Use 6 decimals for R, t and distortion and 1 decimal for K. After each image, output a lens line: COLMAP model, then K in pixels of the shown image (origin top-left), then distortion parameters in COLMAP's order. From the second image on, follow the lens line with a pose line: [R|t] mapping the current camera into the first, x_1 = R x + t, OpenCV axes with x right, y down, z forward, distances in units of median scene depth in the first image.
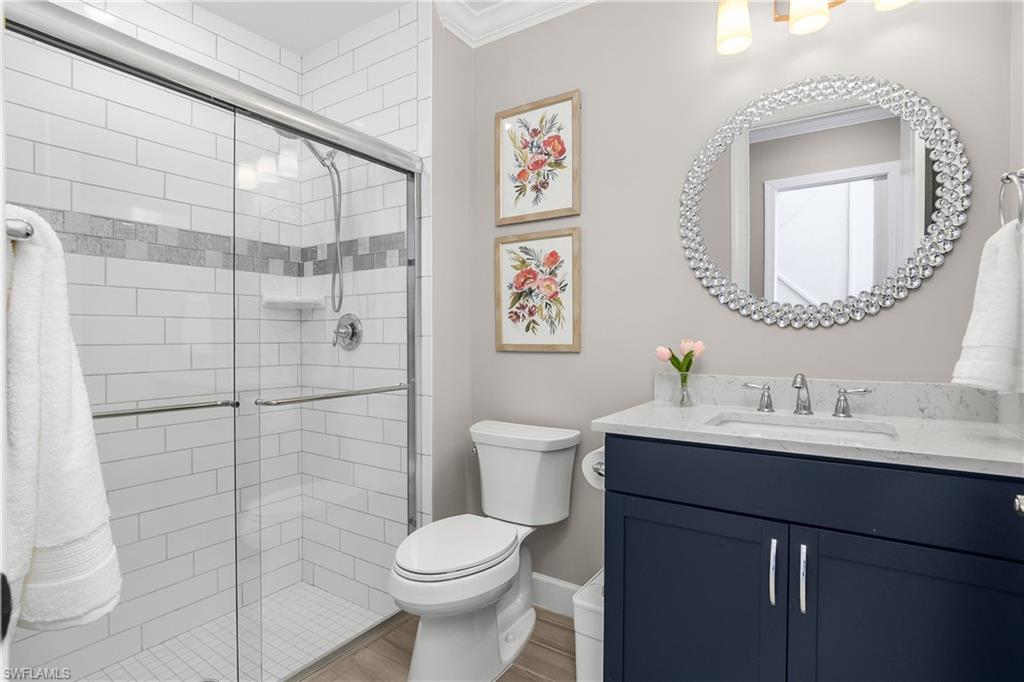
lens RADIAL K [[503.1, 0, 511.5], [0, 503.1, 346.8], [0, 0, 1]] dist [-0.017675, 0.000421]
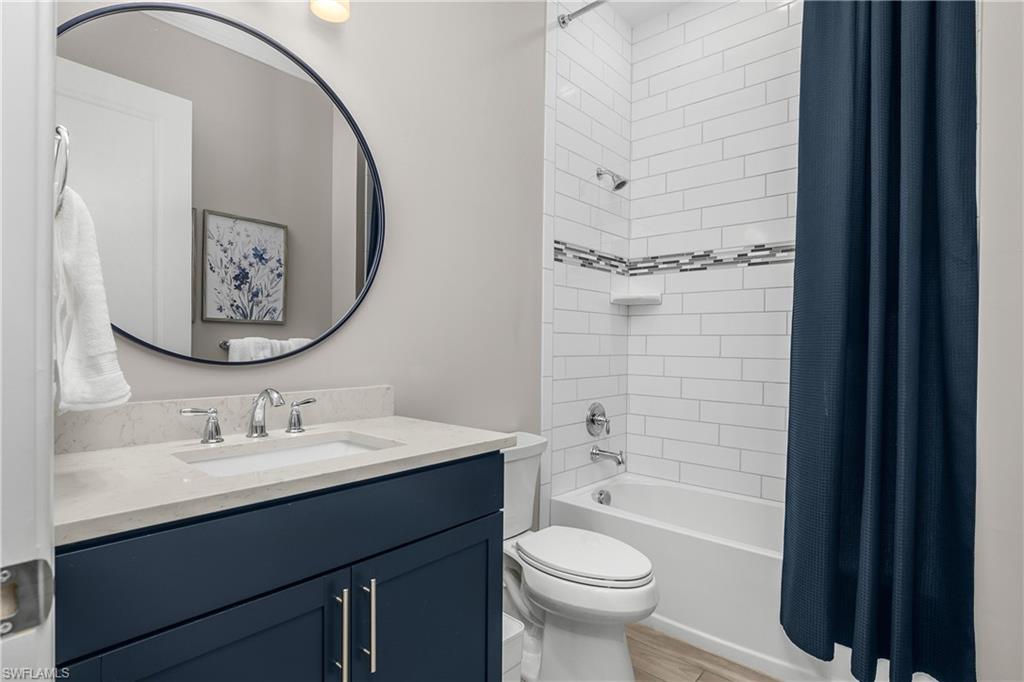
lens RADIAL K [[503.1, 0, 511.5], [0, 503.1, 346.8], [0, 0, 1]] dist [-0.017675, 0.000421]
pose [[0.142380, 0.004553, 0.989802, -0.199277], [0.006653, 0.999962, -0.005556, -0.008813], [-0.989790, 0.007377, 0.142345, 0.480311]]
